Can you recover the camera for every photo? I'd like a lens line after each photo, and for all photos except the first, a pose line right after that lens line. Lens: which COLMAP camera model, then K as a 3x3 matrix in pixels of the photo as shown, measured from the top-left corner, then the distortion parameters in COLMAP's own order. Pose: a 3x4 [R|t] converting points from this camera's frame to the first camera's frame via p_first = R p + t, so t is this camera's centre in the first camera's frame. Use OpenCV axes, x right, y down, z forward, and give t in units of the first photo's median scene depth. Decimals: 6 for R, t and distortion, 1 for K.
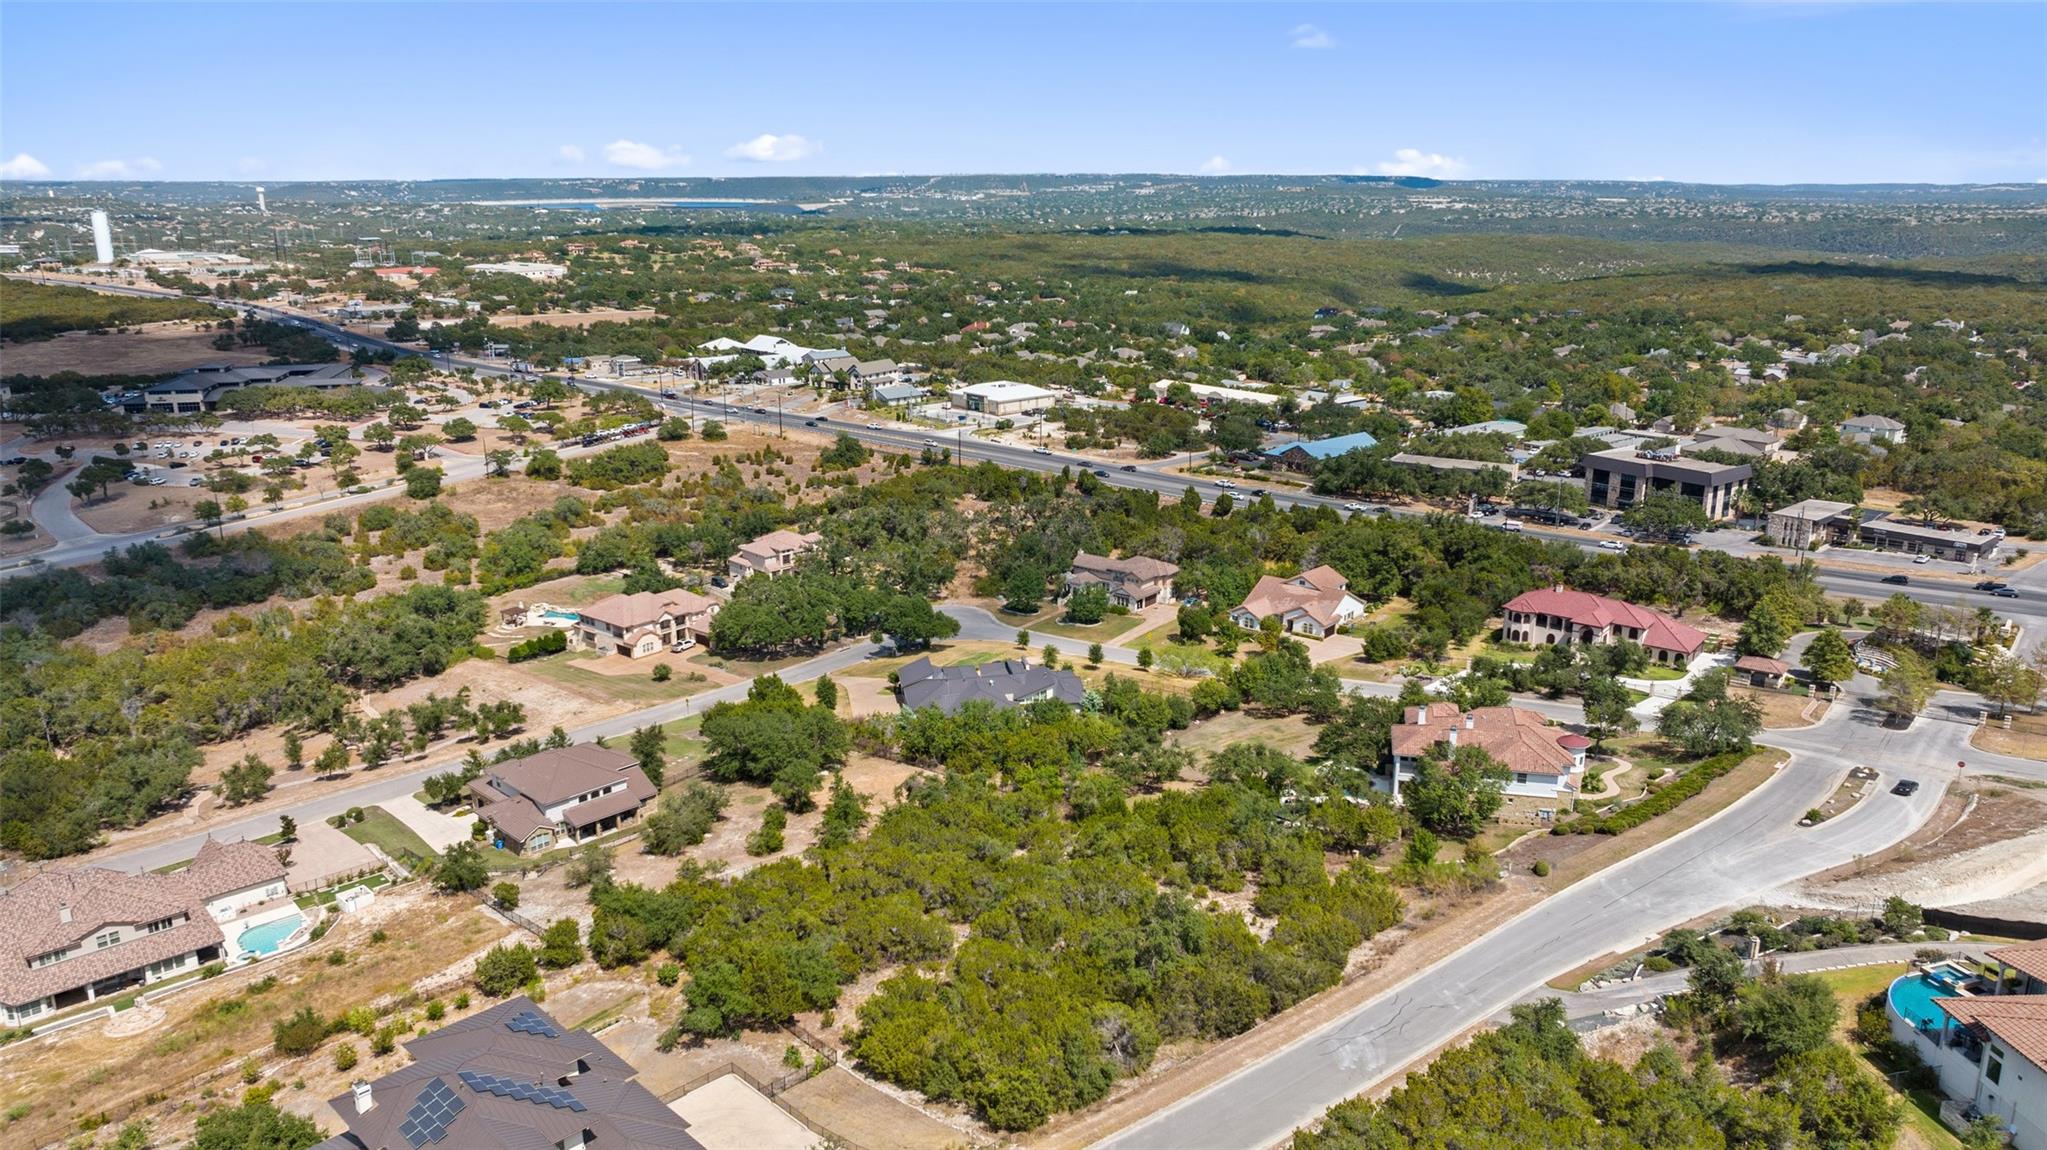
lens RADIAL K [[1450.9, 0, 1023.5], [0, 1450.9, 575.0], [0, 0, 1]] dist [-0.021687, 0.007083]
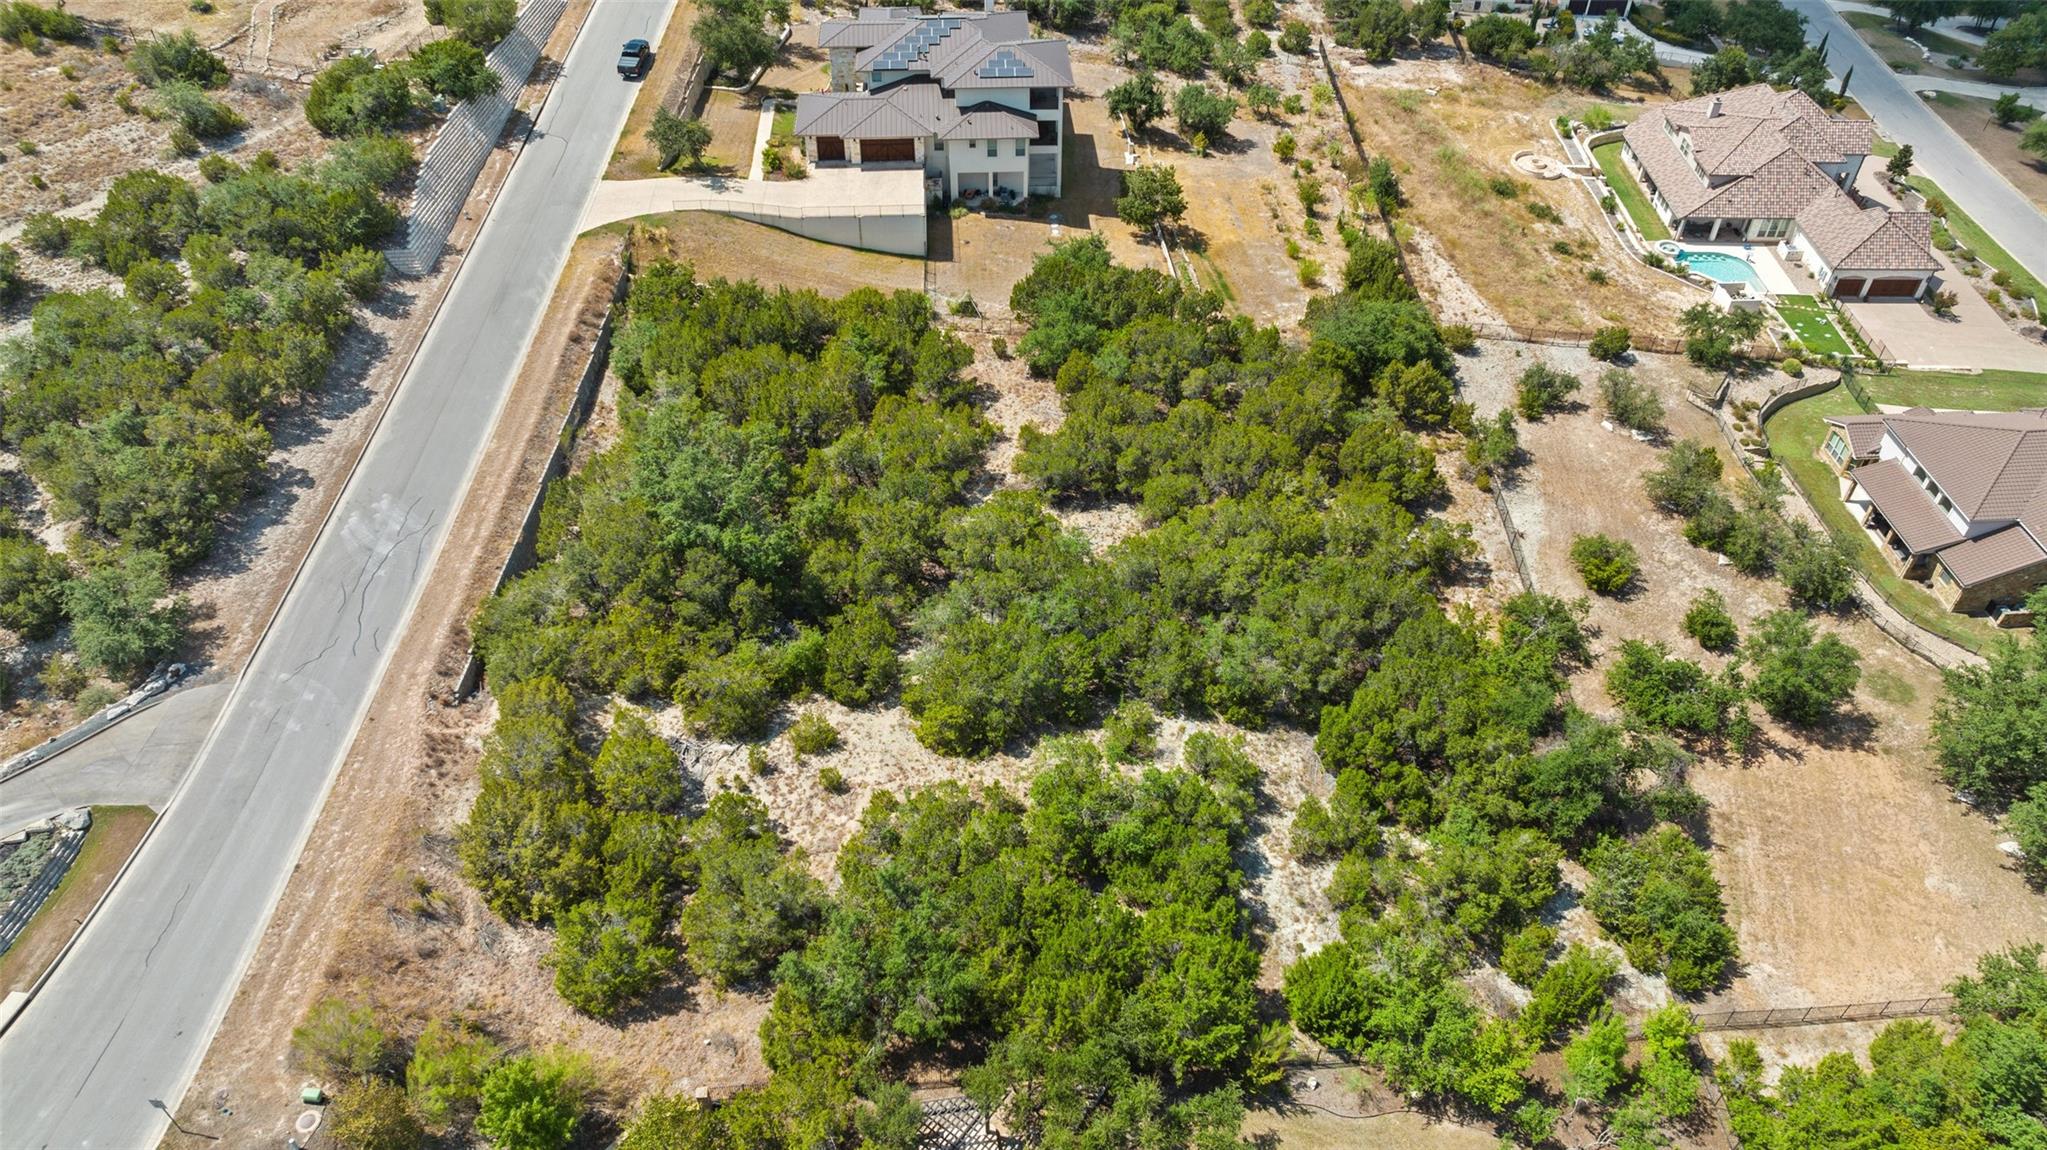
lens RADIAL K [[1407.6, 0, 1033.5], [0, 1407.6, 601.9], [0, 0, 1]] dist [-0.021909, 0.004415]
pose [[-0.672317, 0.515359, -0.531409, 0.143196], [-0.197259, 0.567184, 0.799619, -0.107196], [0.713498, 0.642422, -0.279668, 0.512024]]
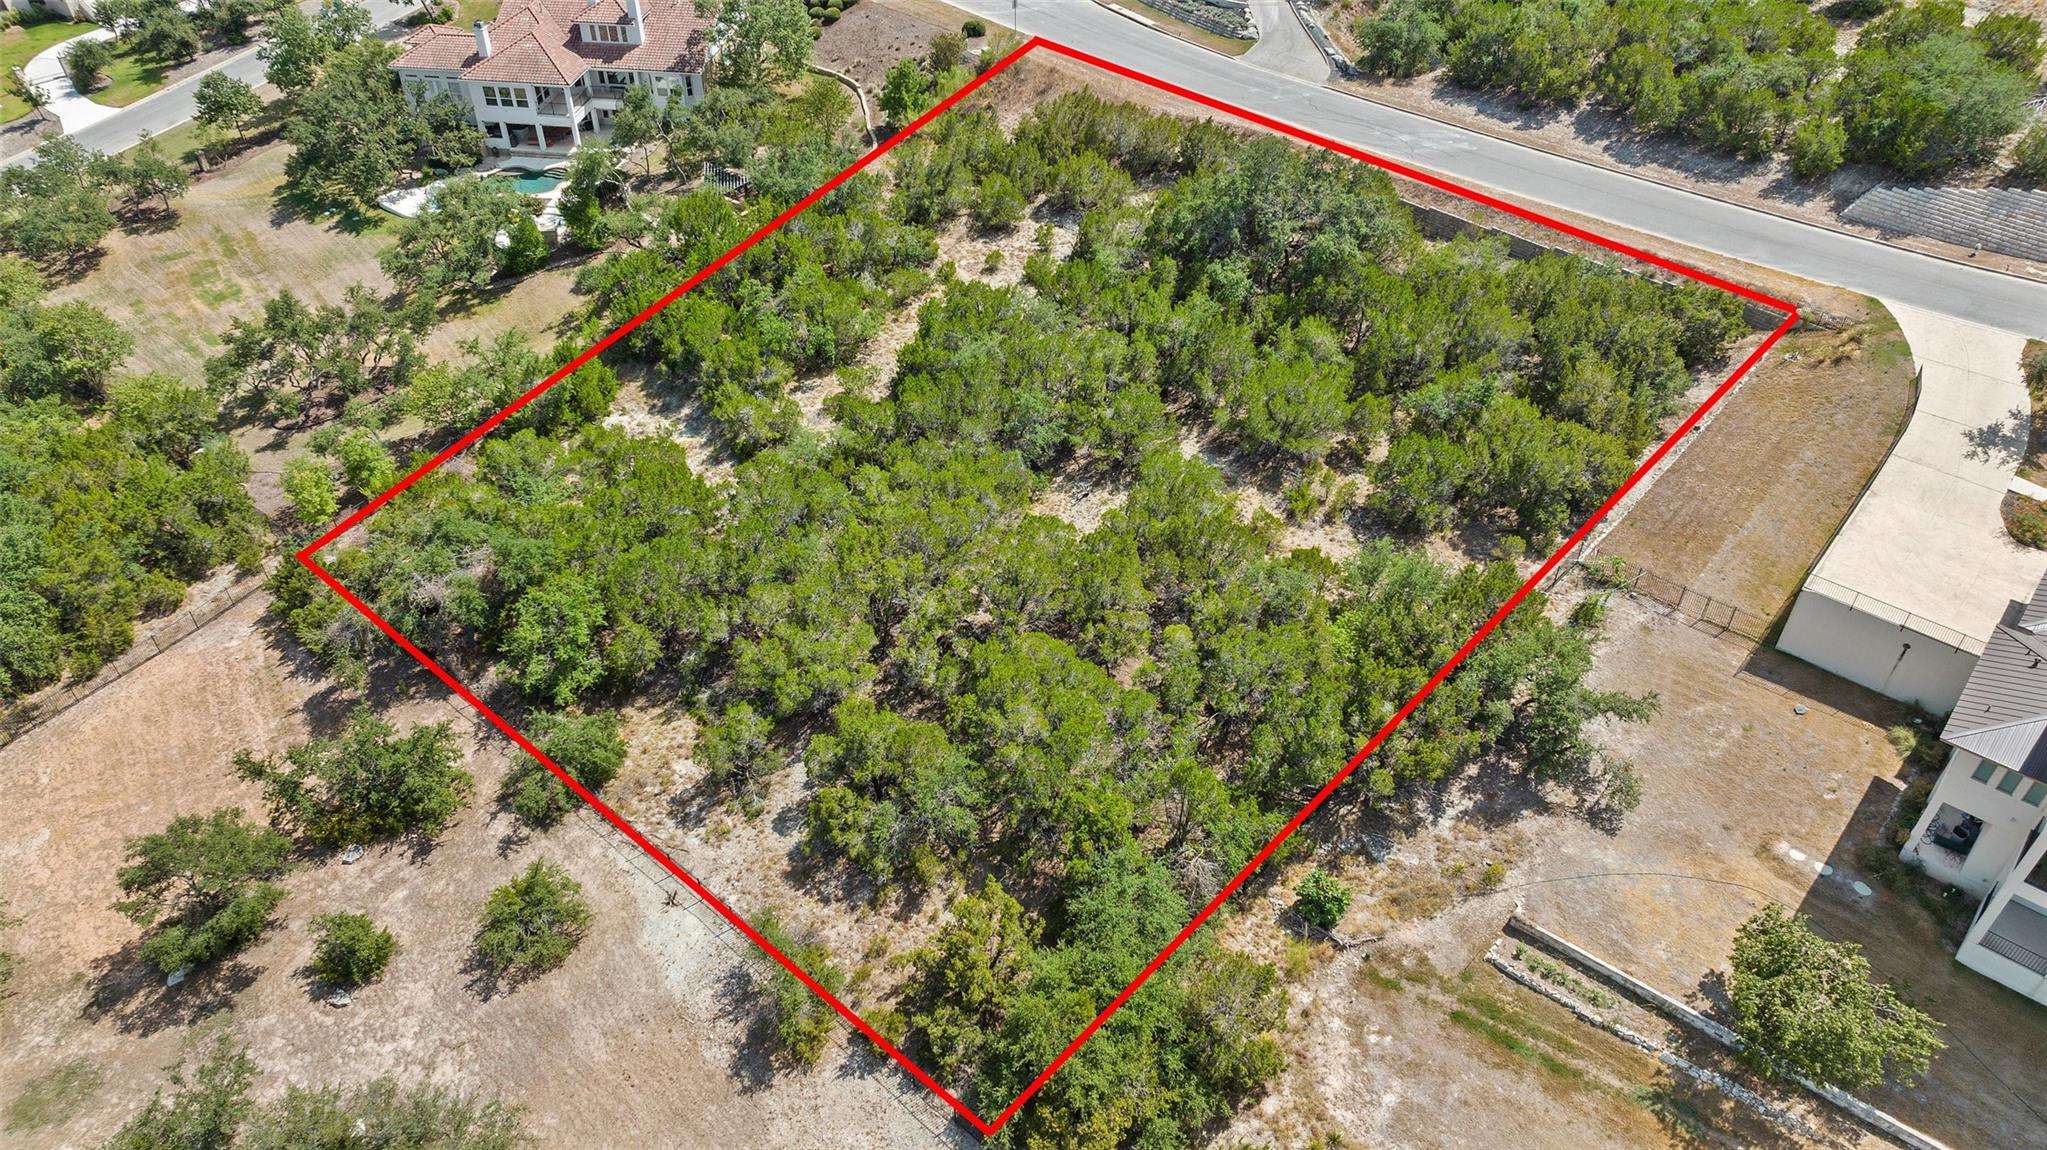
lens RADIAL K [[1418.3, 0, 1026.3], [0, 1418.3, 542.8], [0, 0, 1]] dist [-0.031390, 0.028672]
pose [[-0.074477, -0.636666, 0.767534, -0.203513], [0.264247, 0.729559, 0.630807, -0.037548], [-0.961575, 0.249800, 0.113902, 0.416687]]
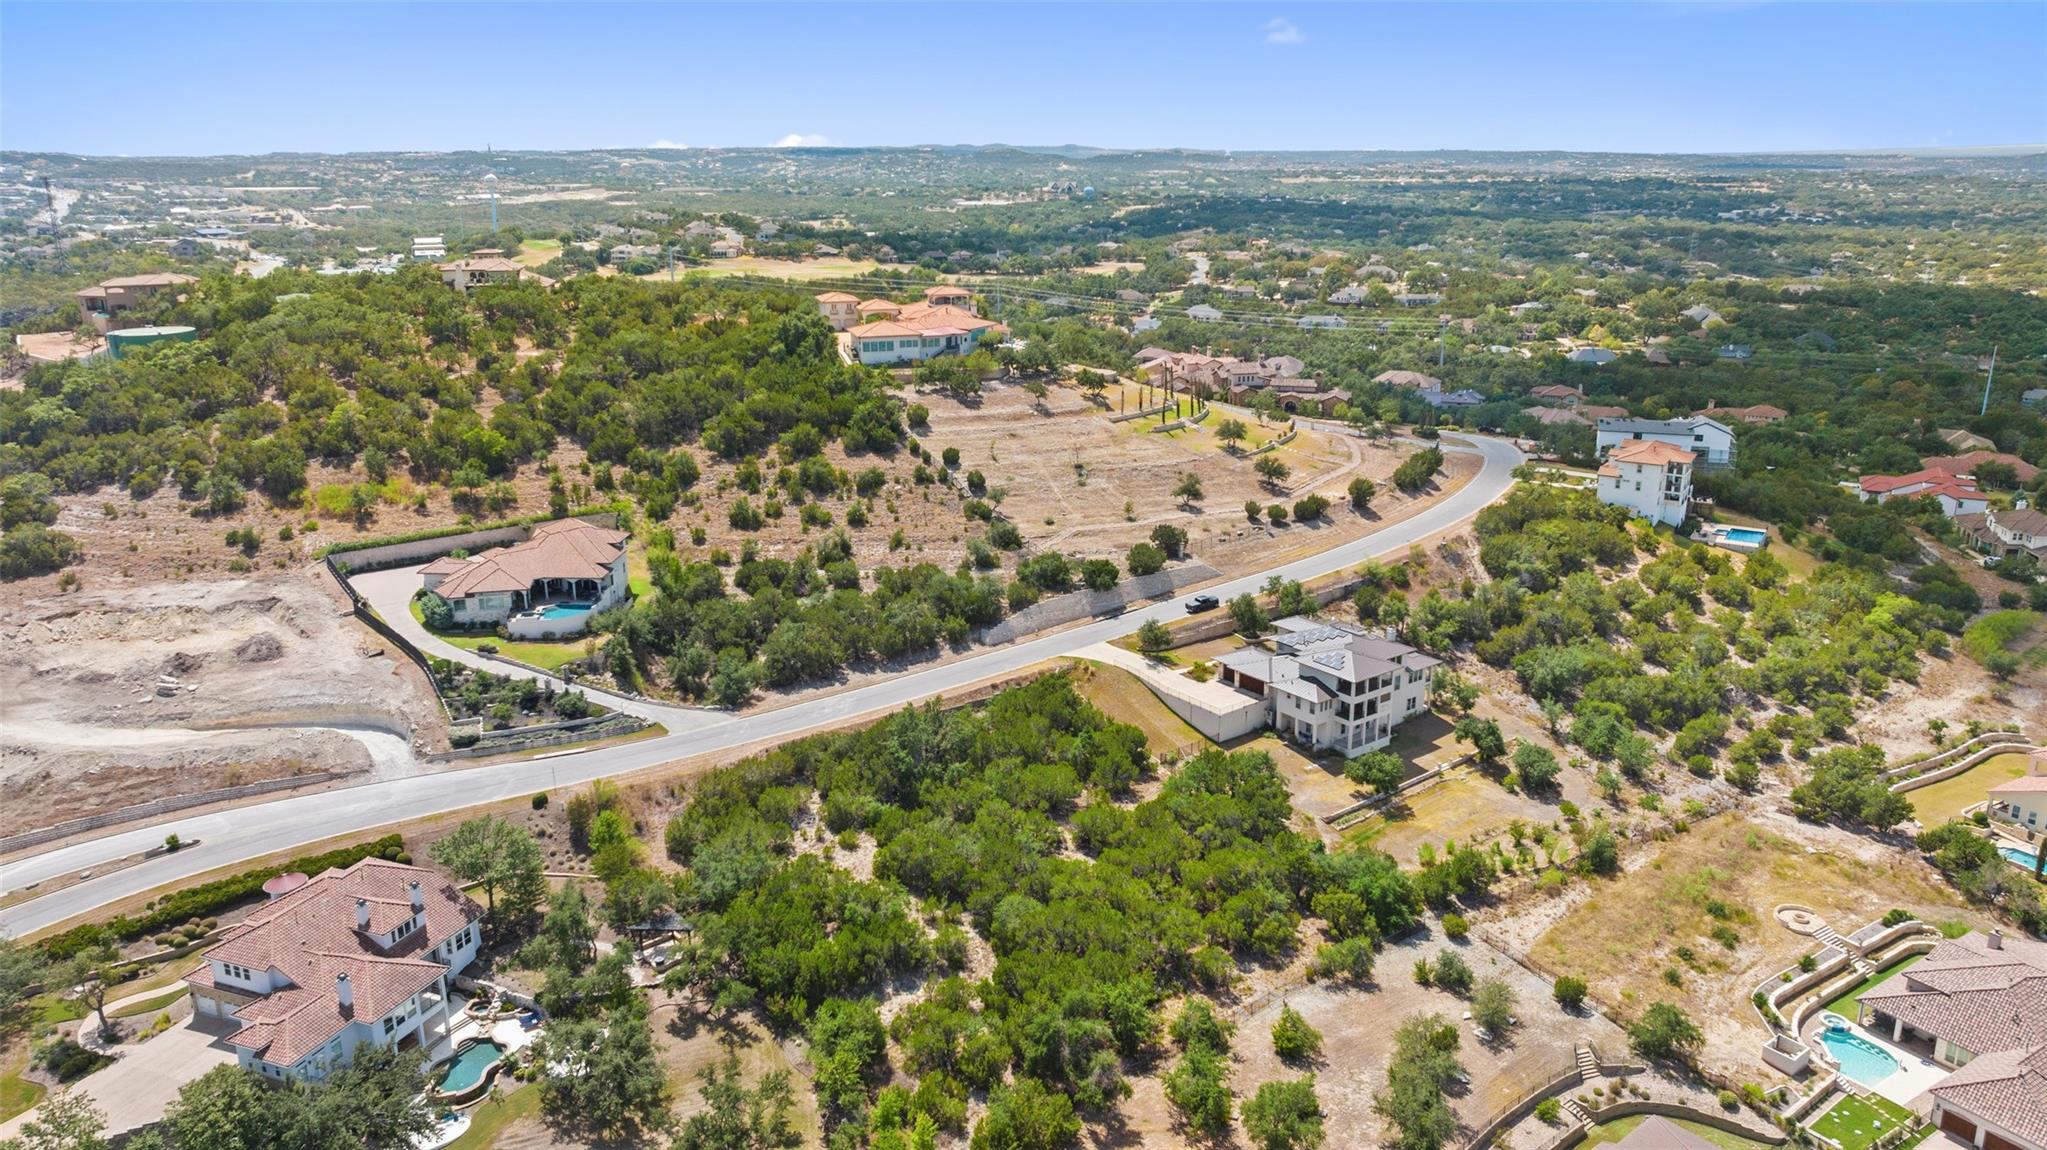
lens RADIAL K [[1448.2, 0, 1005.0], [0, 1448.2, 572.2], [0, 0, 1]] dist [-0.002478, 0.003011]
pose [[-0.987878, -0.033806, 0.151509, -0.068609], [0.050180, 0.854059, 0.517750, -0.219100], [-0.146900, 0.519077, -0.842009, 0.785231]]
